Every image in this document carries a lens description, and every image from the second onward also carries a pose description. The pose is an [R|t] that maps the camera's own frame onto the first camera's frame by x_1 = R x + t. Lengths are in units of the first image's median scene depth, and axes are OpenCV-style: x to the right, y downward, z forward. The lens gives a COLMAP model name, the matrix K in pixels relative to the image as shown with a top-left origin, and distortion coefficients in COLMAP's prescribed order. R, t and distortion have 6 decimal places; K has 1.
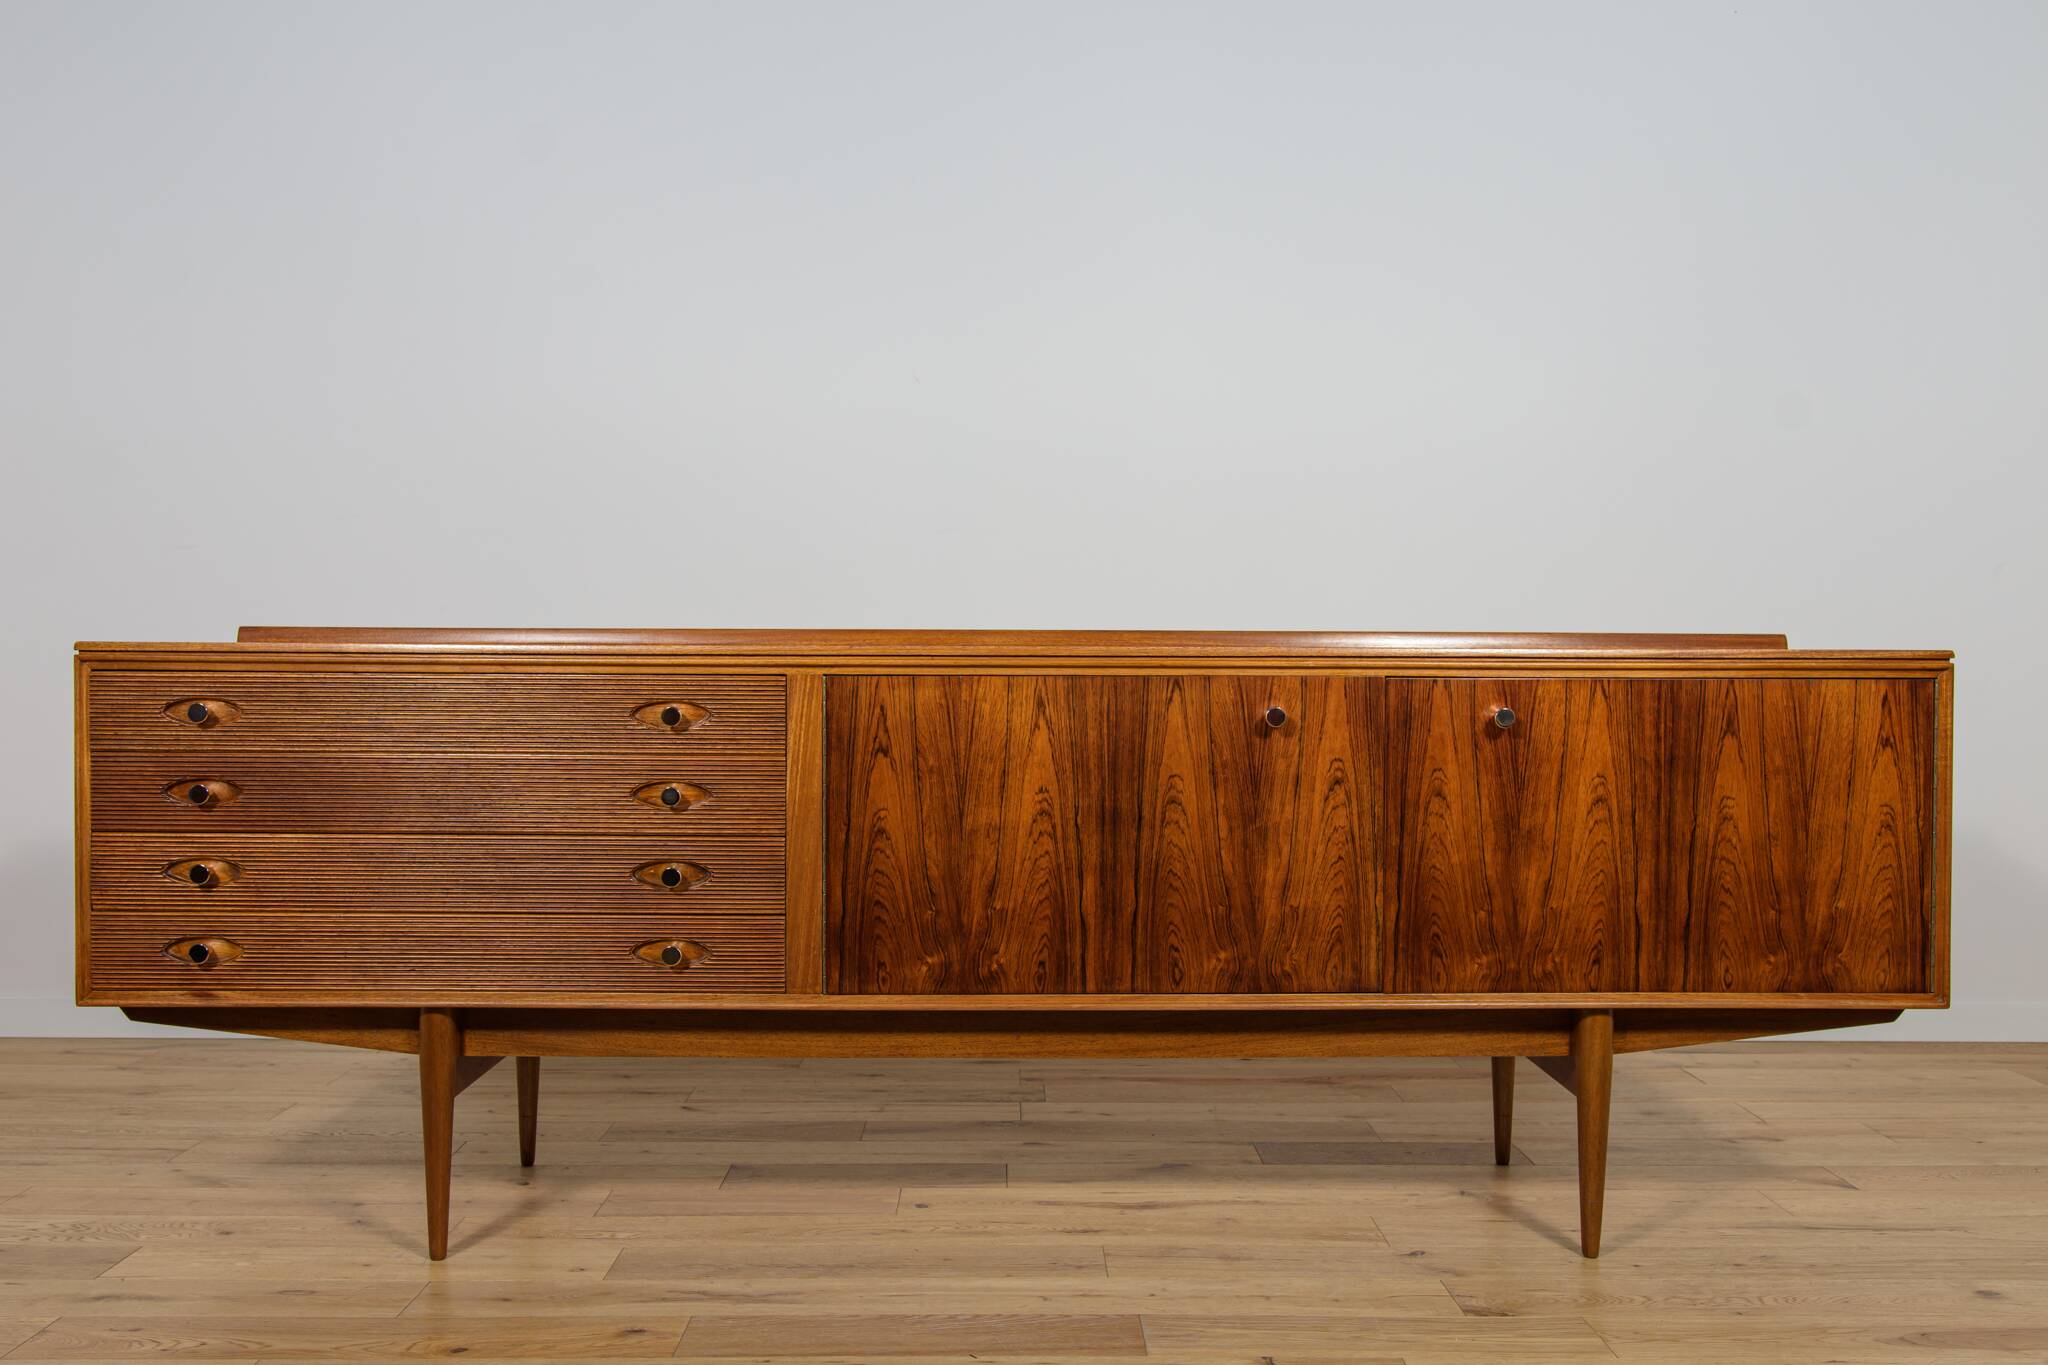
lens RADIAL K [[1920.7, 0, 1025.8], [0, 1920.7, 685.1], [0, 0, 1]] dist [-0.049134, 0.099963]
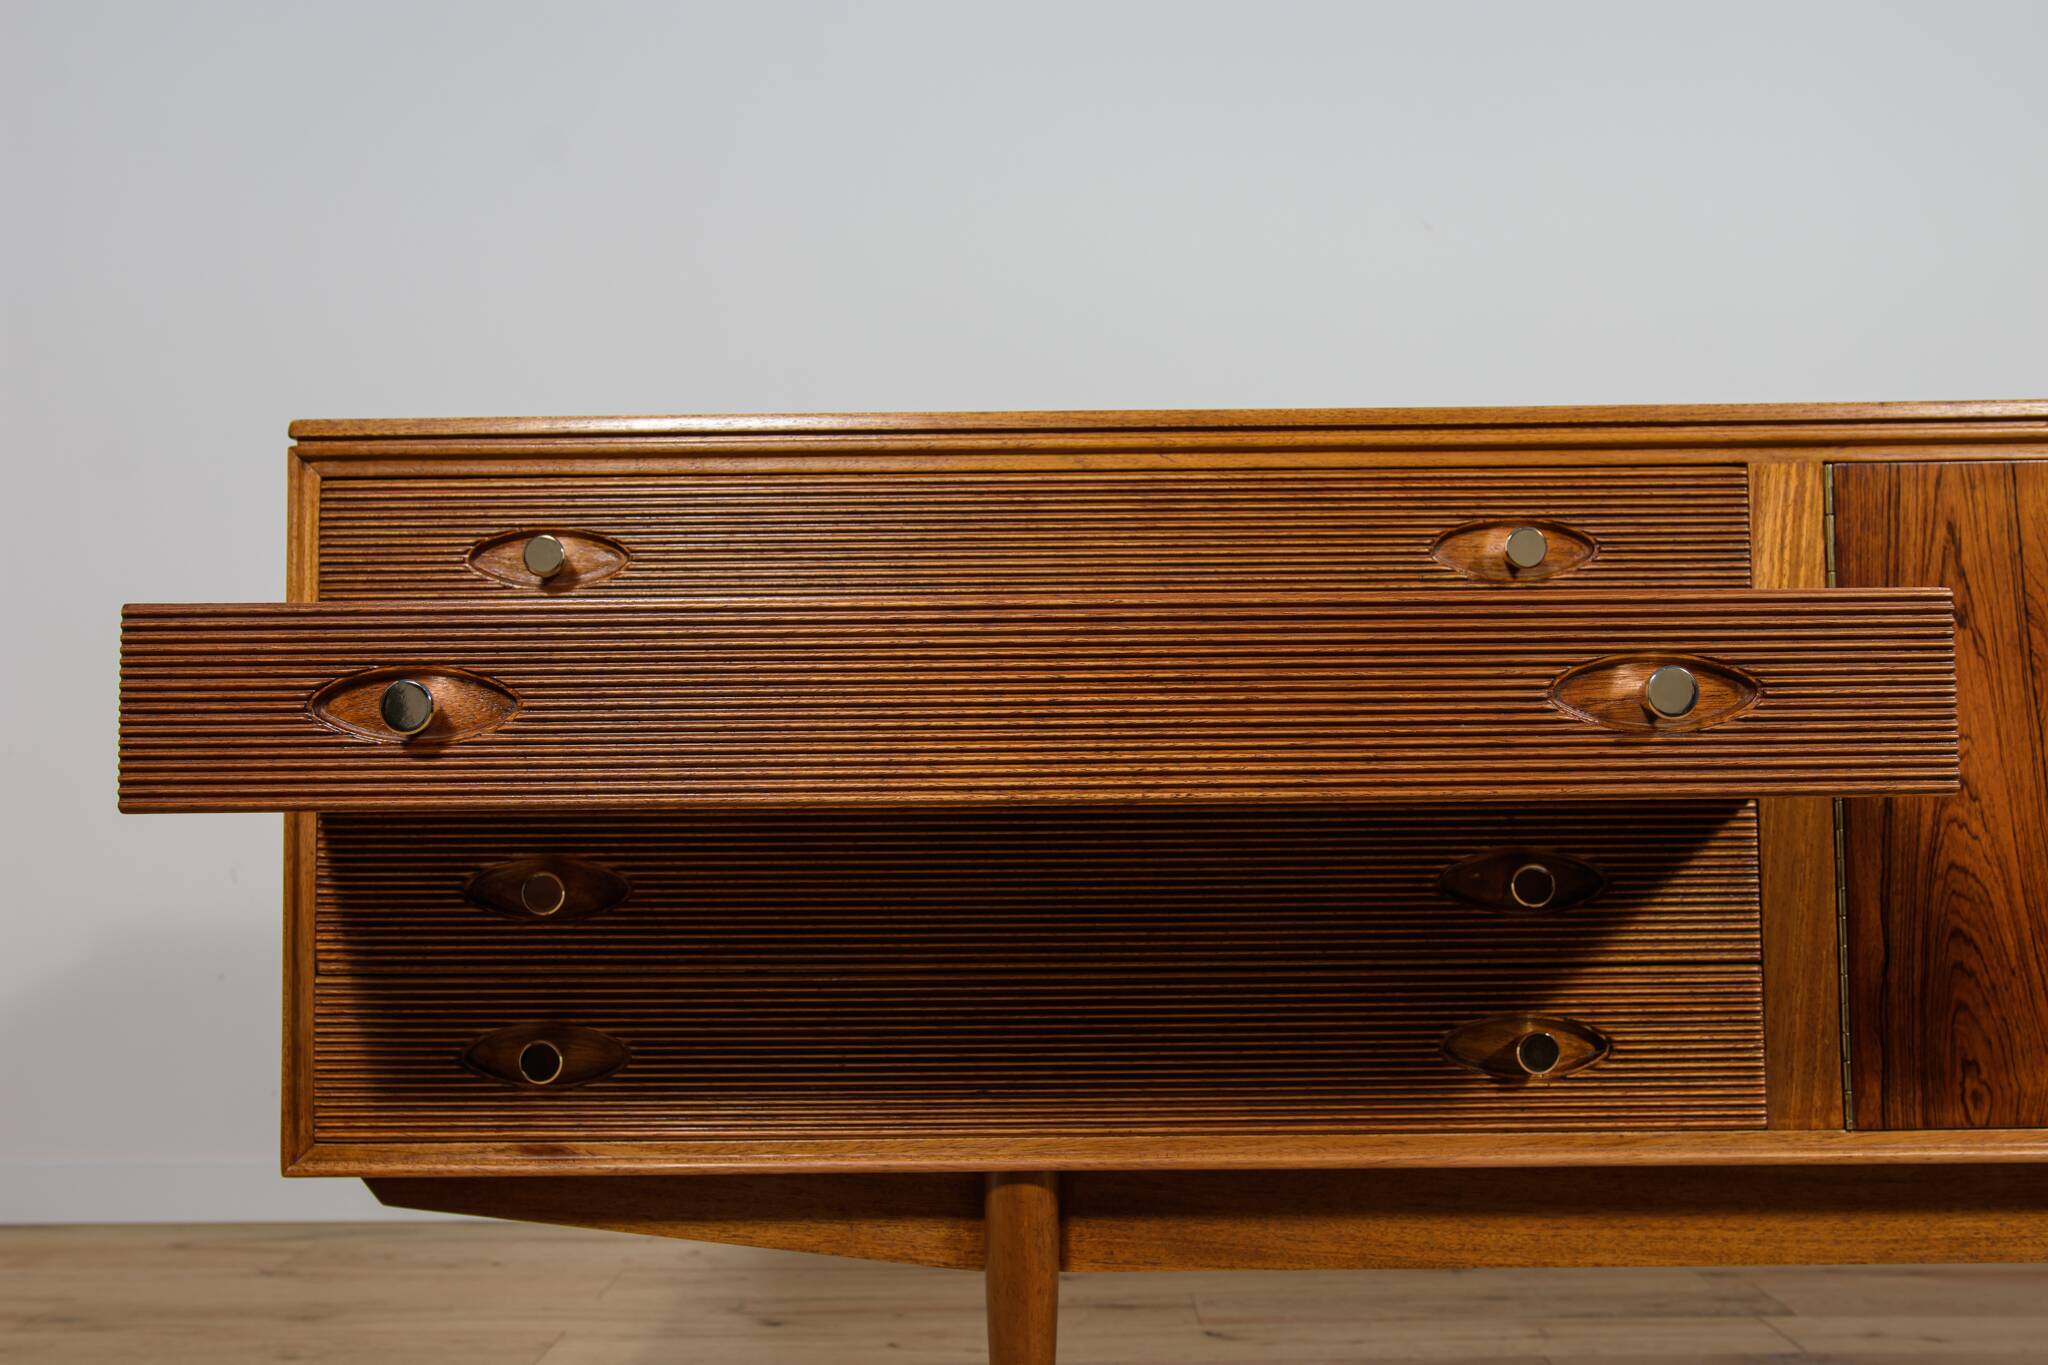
lens RADIAL K [[1936.5, 0, 1019.9], [0, 1936.5, 689.7], [0, 0, 1]] dist [-0.034697, 0.078865]
pose [[0.999570, -0.017611, -0.023454, -0.296874], [0.015841, 0.997161, -0.073615, 0.084305], [0.024684, 0.073211, 0.997011, 0.510057]]
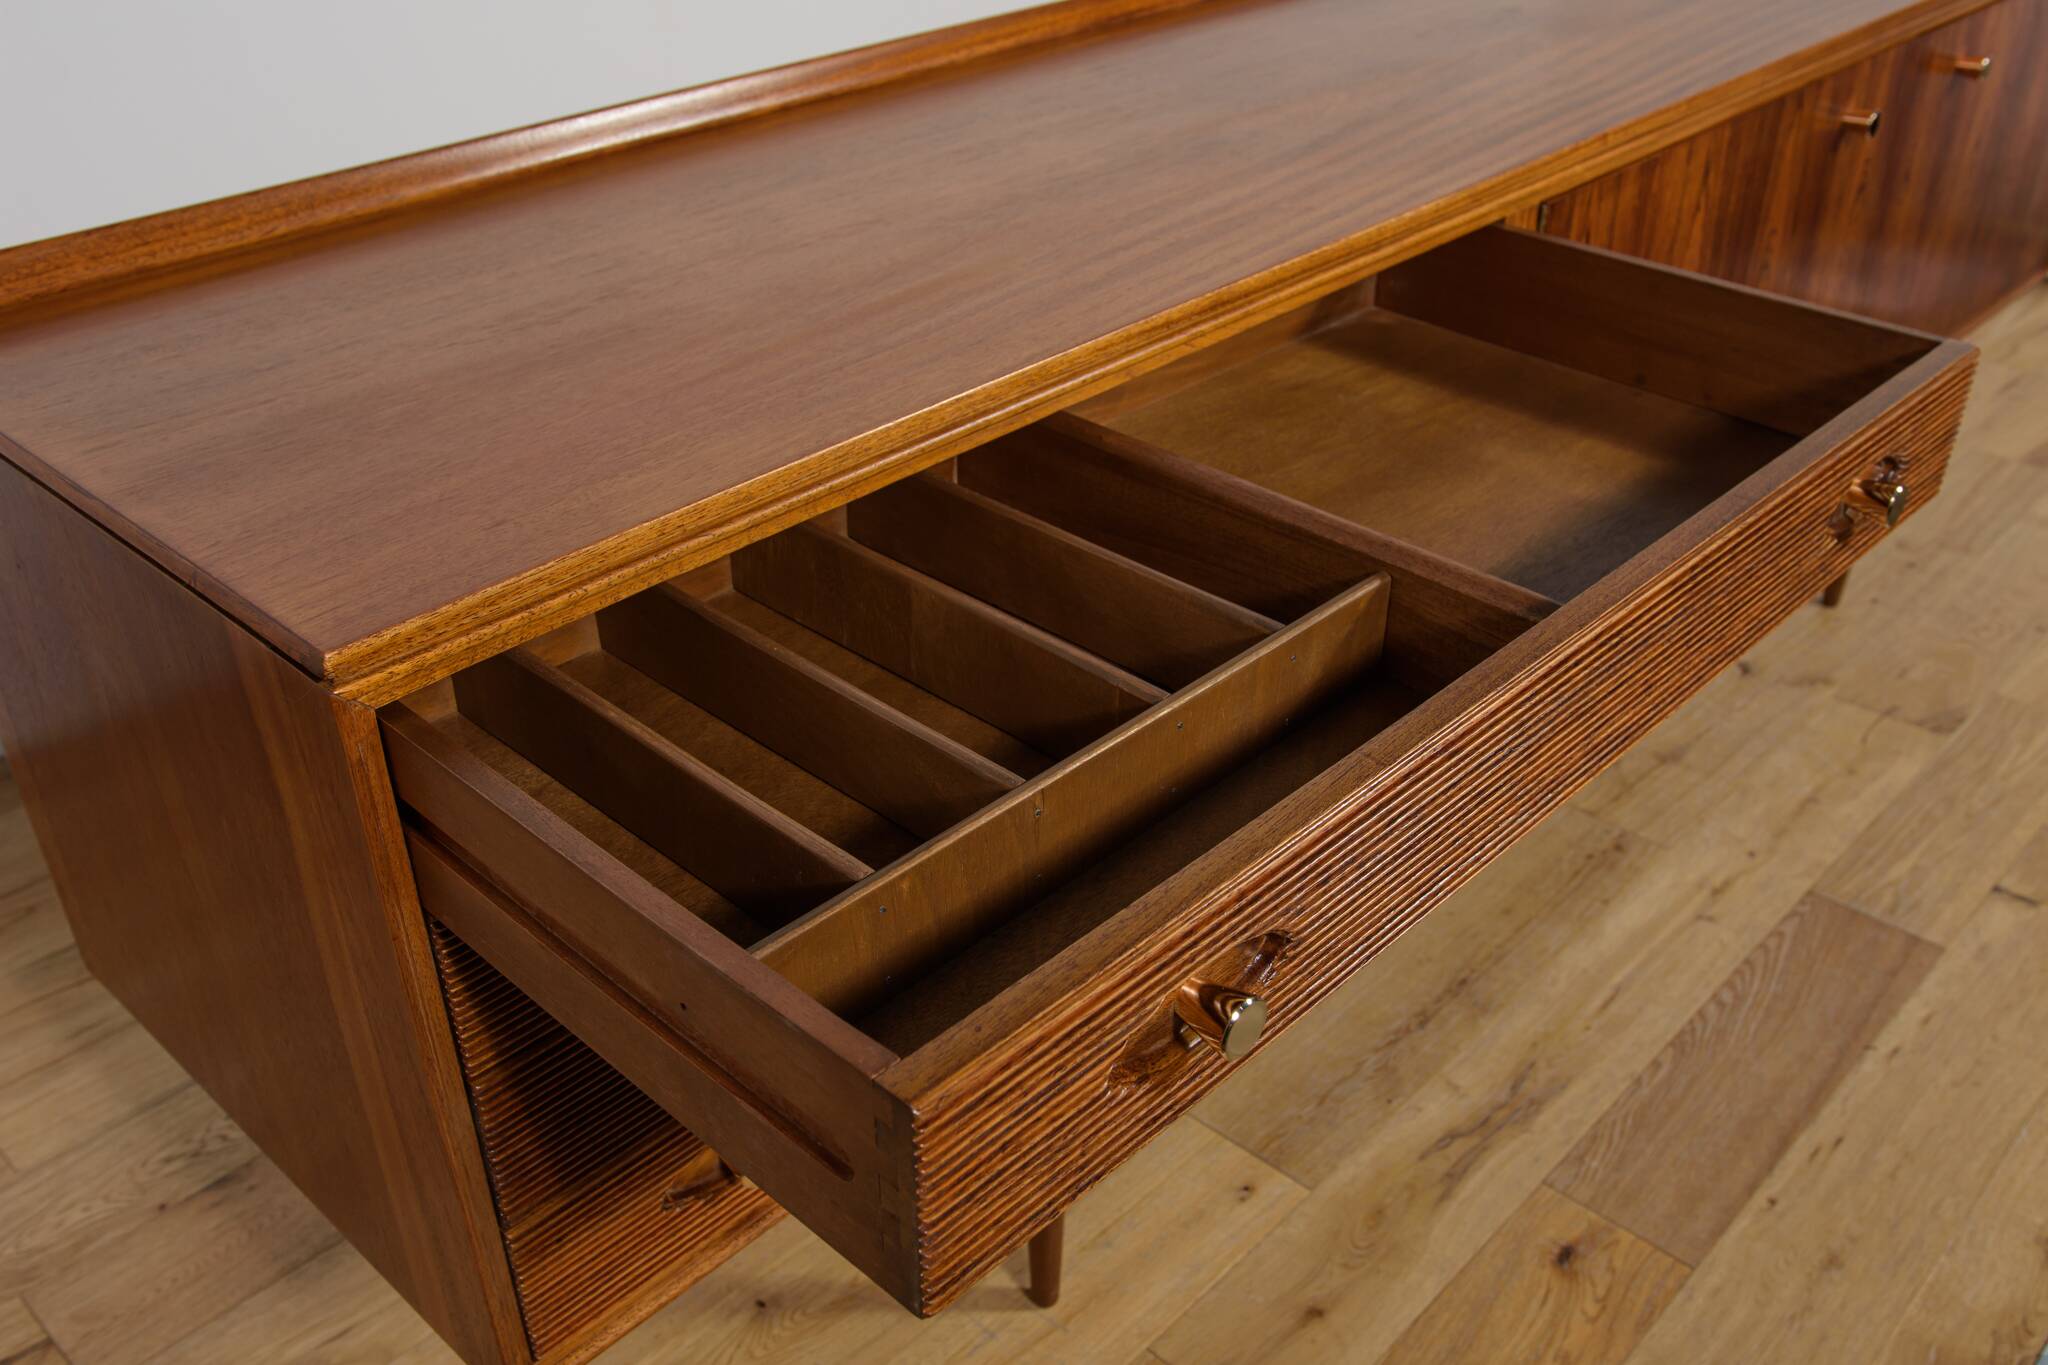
lens RADIAL K [[1825.2, 0, 1037.4], [0, 1825.2, 699.4], [0, 0, 1]] dist [-0.058928, 0.082476]
pose [[0.692691, -0.392516, 0.605071, -0.589296], [0.023665, 0.850855, 0.524867, -0.165012], [-0.720846, -0.349251, 0.598669, 0.730981]]
